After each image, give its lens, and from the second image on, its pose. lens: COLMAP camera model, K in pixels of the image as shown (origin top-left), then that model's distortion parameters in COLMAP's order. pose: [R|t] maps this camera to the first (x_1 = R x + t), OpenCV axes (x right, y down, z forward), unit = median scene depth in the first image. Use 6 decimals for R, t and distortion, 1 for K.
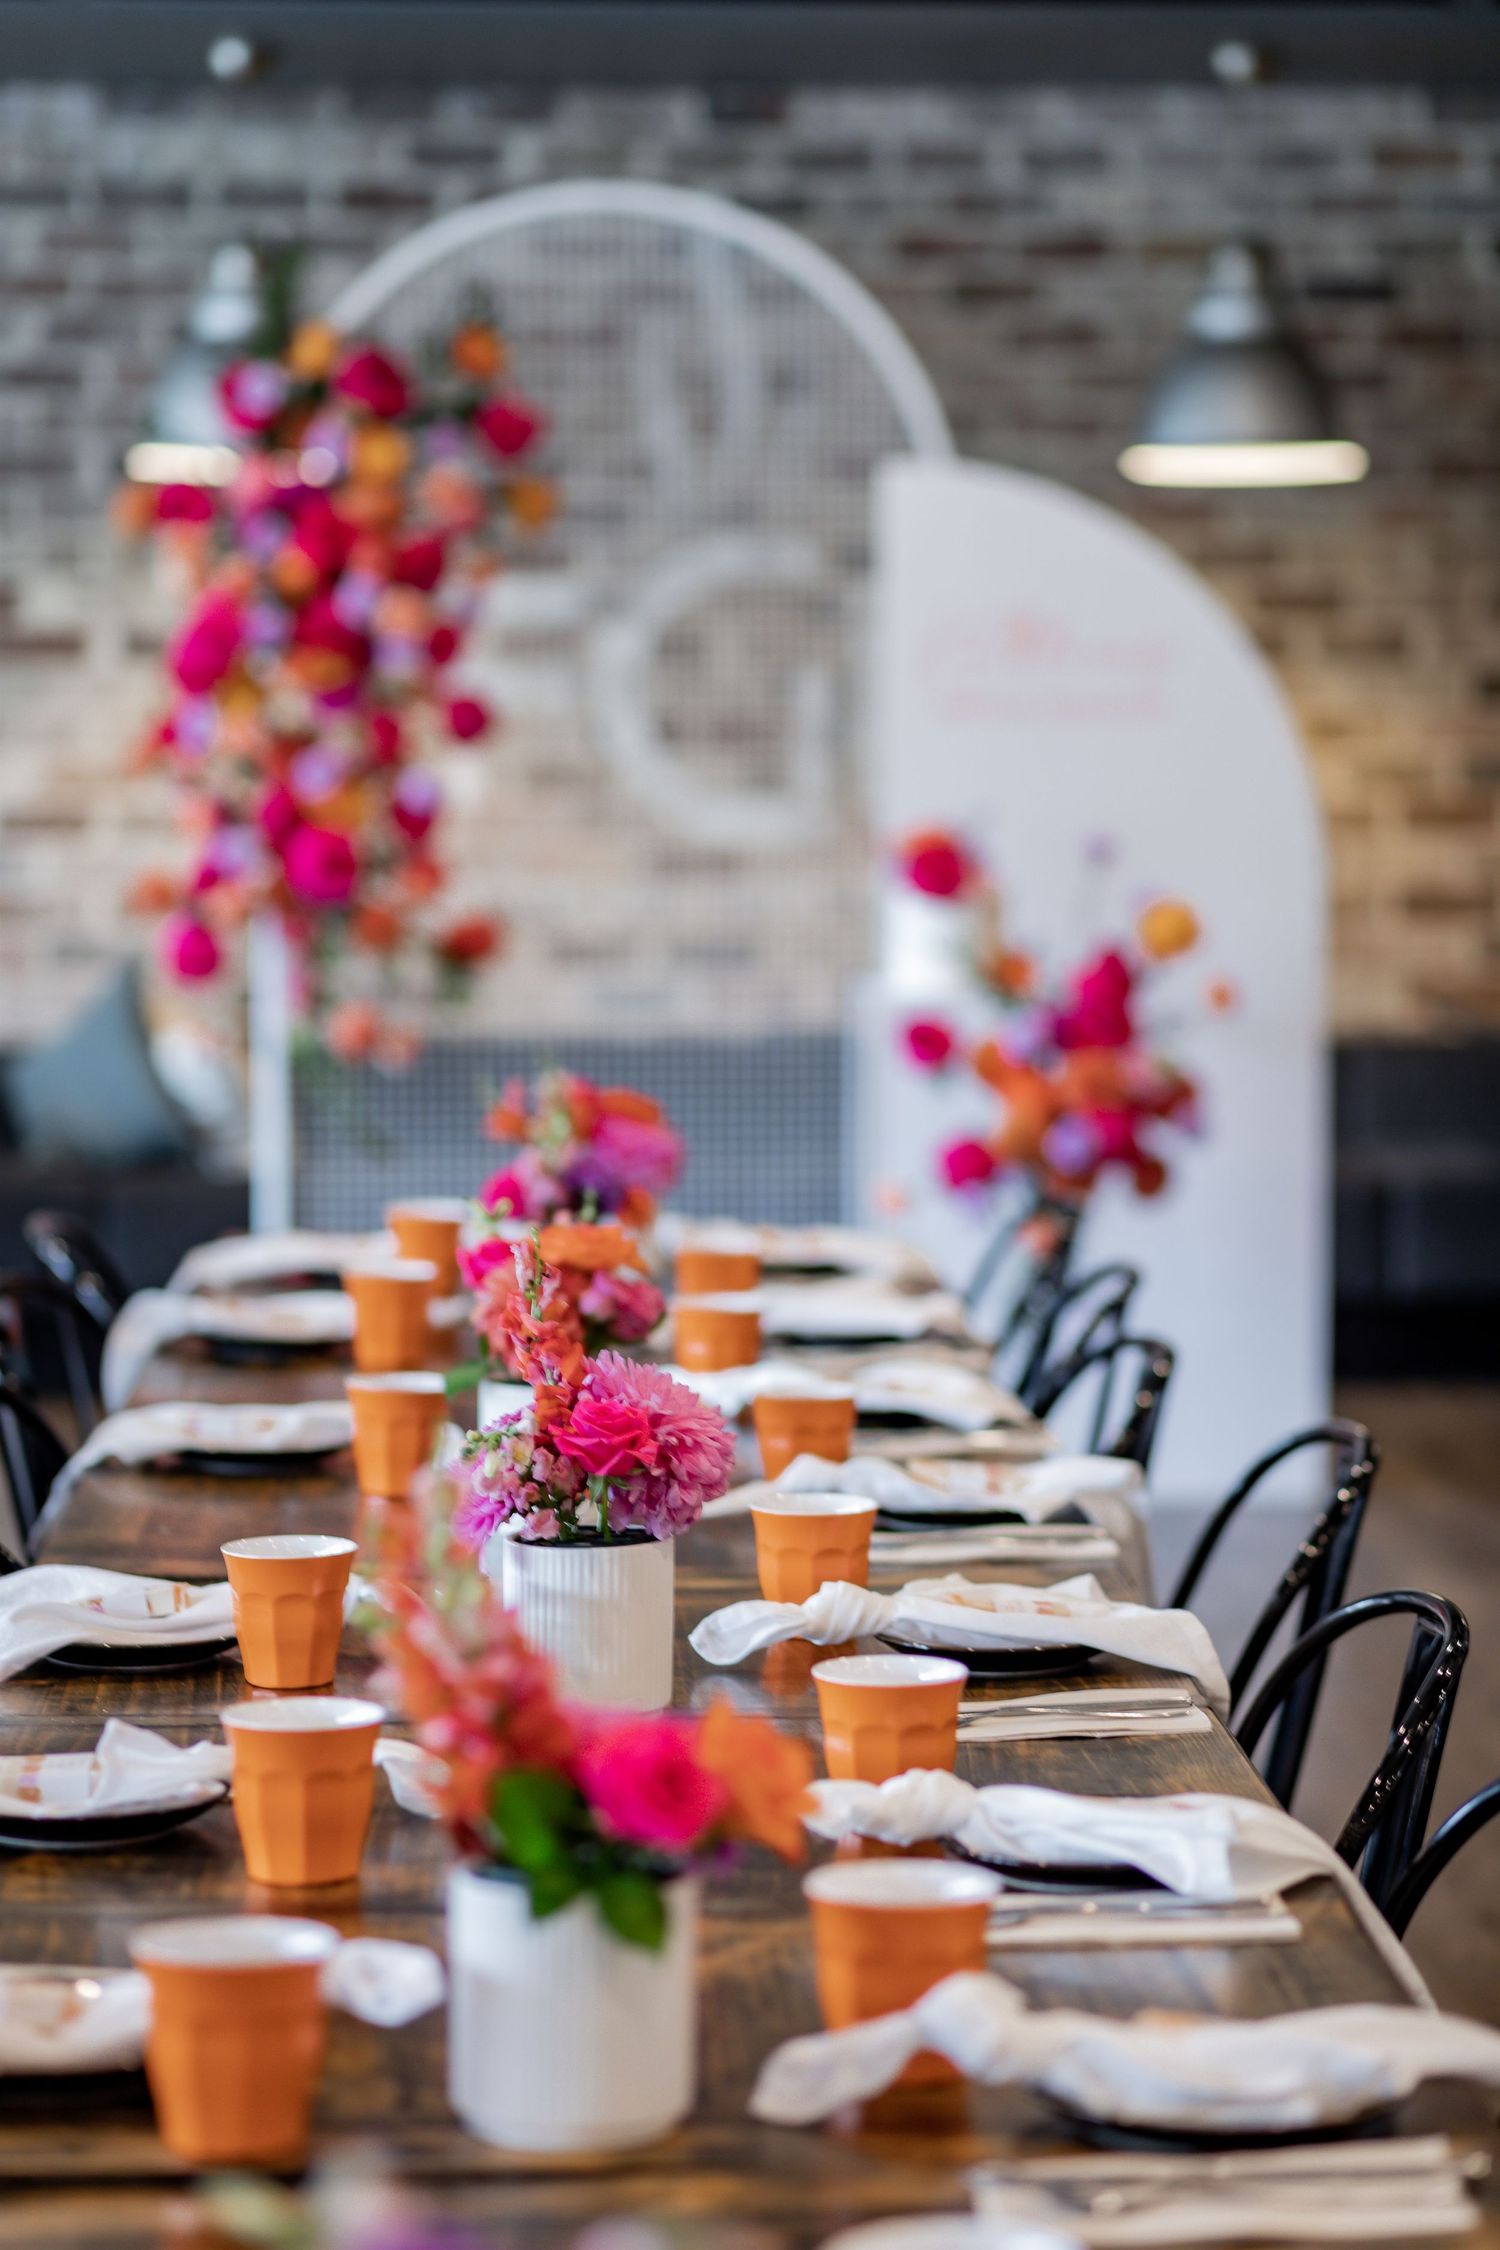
lens RADIAL K [[5618.9, 0, 750.0], [0, 5618.9, 1125.0], [0, 0, 1]] dist [0.051253, 0.504624]
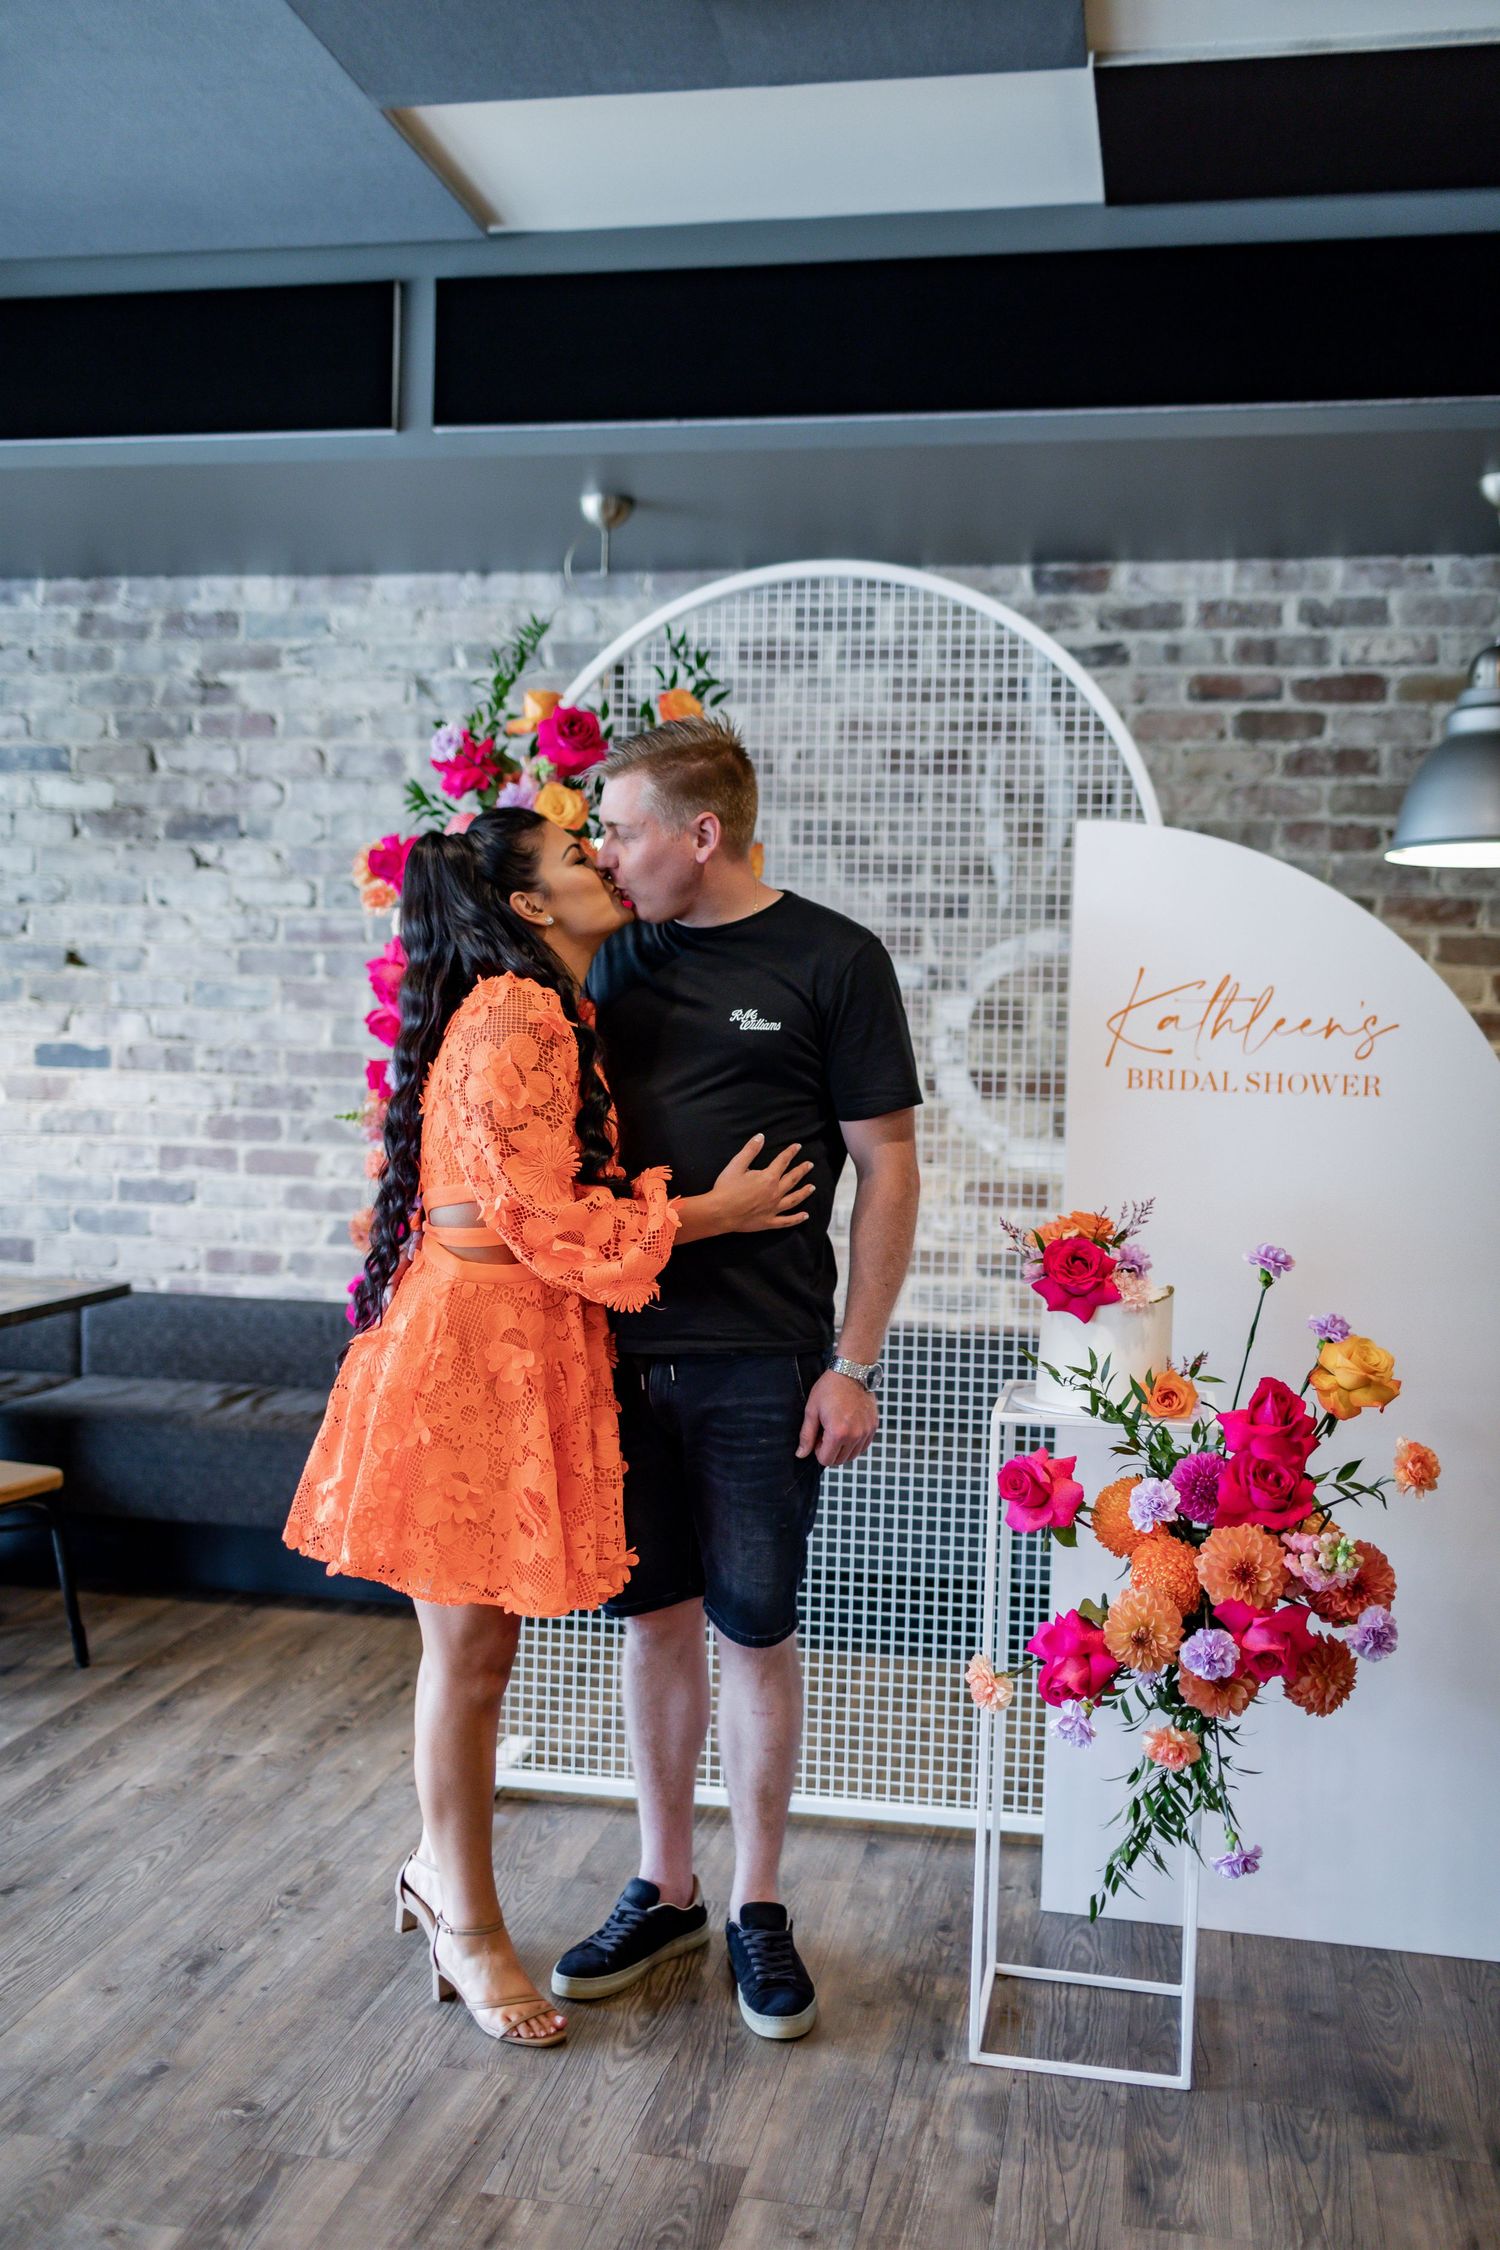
lens RADIAL K [[2138.8, 0, 750.0], [0, 2138.8, 1125.0], [0, 0, 1]] dist [0.006135, -0.007428]
pose [[0.966615, 0.037891, -0.253414, 0.061272], [-0.047400, 0.998378, -0.031523, -0.050840], [0.251809, 0.042482, 0.966844, 0.619898]]
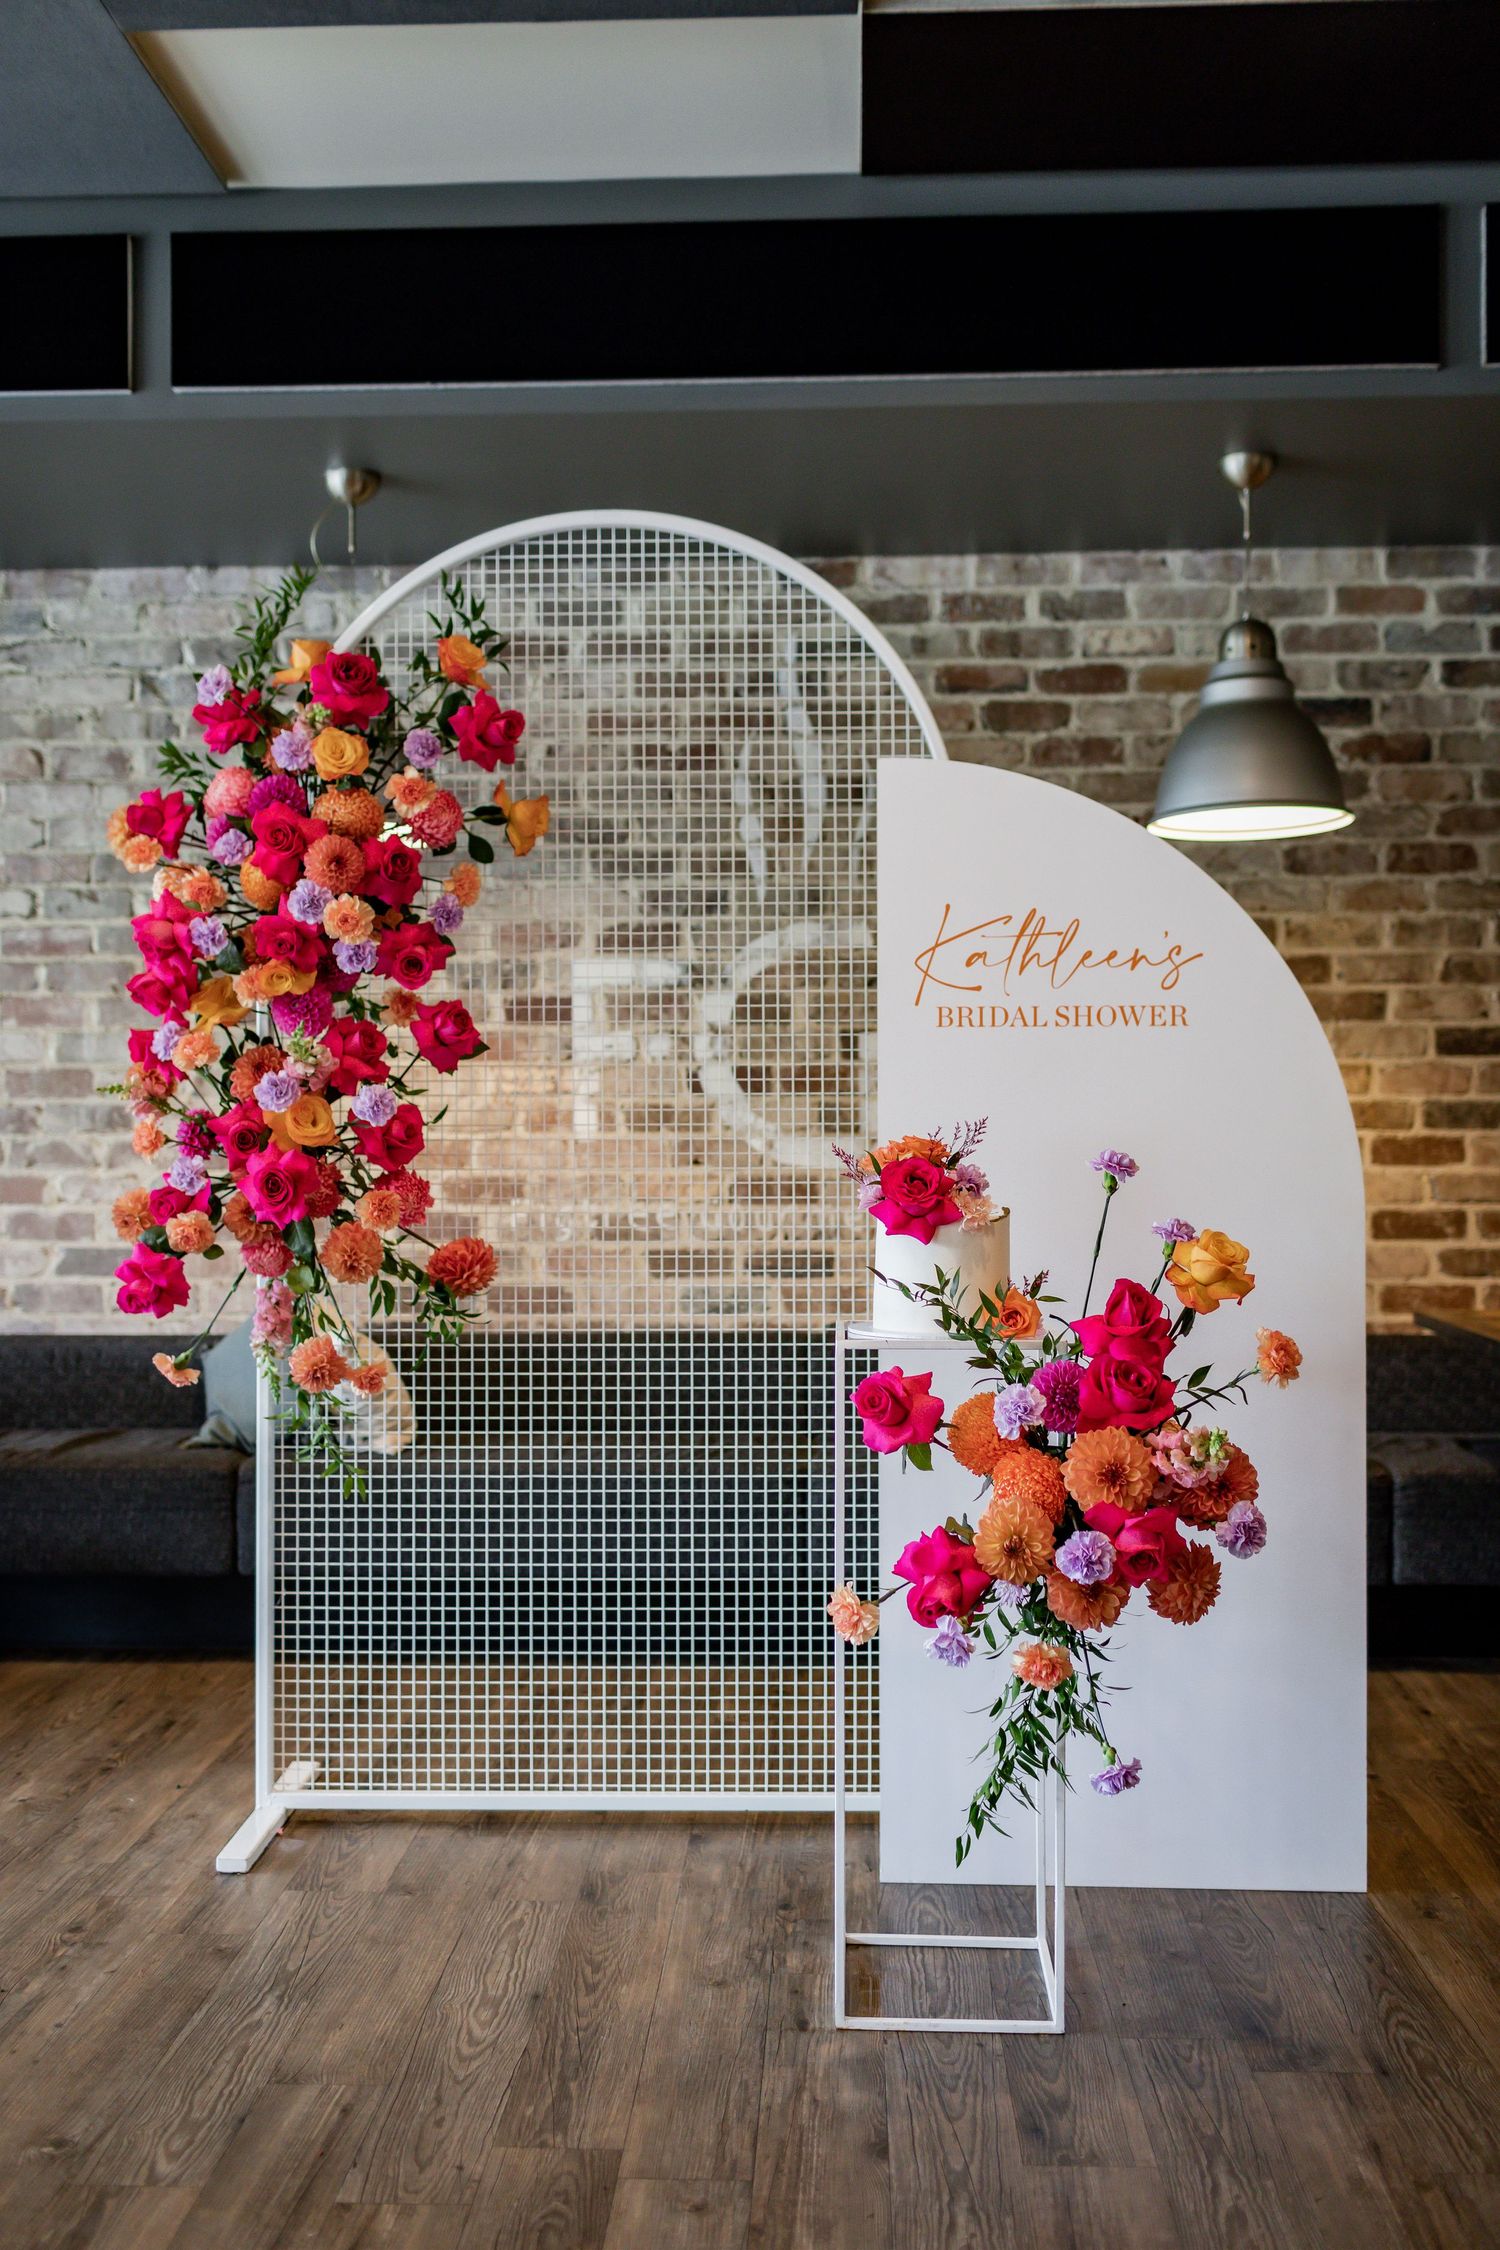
lens RADIAL K [[2138.8, 0, 750.0], [0, 2138.8, 1125.0], [0, 0, 1]] dist [0.006135, -0.007428]
pose [[0.994060, -0.001772, -0.108821, 0.039718], [-0.006862, 0.996858, -0.078915, -0.027901], [0.108618, 0.079193, 0.990924, 0.629762]]
